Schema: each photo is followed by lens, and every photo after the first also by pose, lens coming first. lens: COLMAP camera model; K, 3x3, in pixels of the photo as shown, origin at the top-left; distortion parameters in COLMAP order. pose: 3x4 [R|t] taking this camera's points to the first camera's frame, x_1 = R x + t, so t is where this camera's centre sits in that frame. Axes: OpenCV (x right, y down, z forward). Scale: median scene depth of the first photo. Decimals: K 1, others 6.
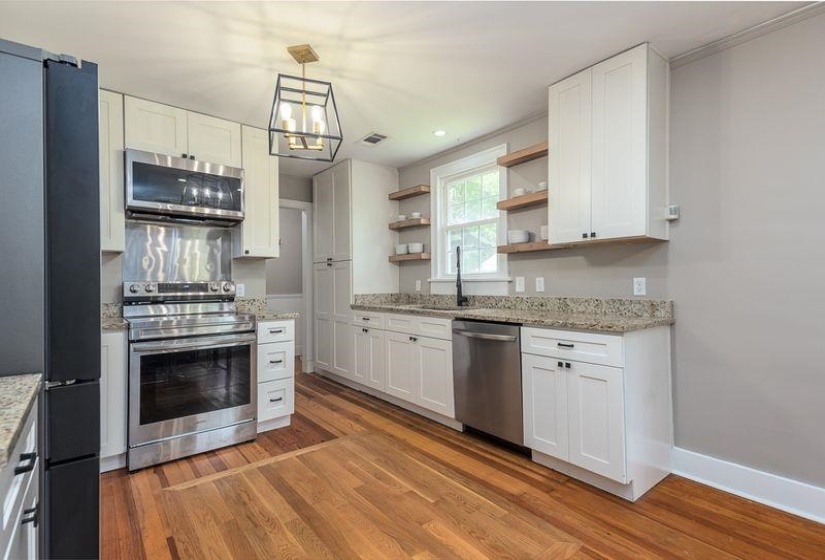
lens RADIAL K [[392.2, 0, 410.6], [0, 392.2, 279.9], [0, 0, 1]] dist [0.066494, -0.028749]
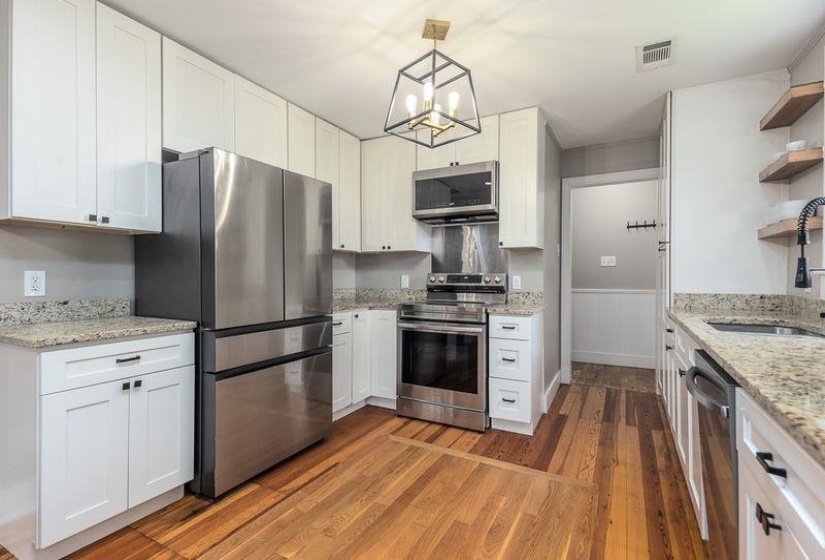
lens RADIAL K [[398.5, 0, 414.5], [0, 398.5, 280.2], [0, 0, 1]] dist [0.062009, -0.021154]
pose [[0.385928, 0.017486, -0.922363, 0.453120], [0.003444, 0.999786, 0.020395, -0.001137], [0.922522, -0.011048, 0.385785, 0.444849]]
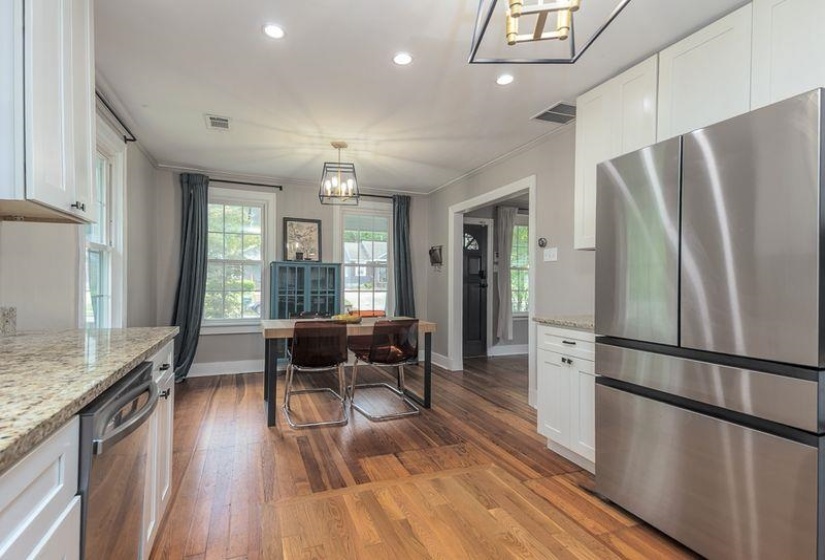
lens RADIAL K [[400.8, 0, 401.3], [0, 400.8, 284.2], [0, 0, 1]] dist [0.027806, -0.000309]
pose [[-0.952144, -0.000656, 0.305648, -0.191443], [-0.002509, 0.999981, -0.005671, 0.011171], [-0.305639, -0.006167, -0.952128, 1.194729]]
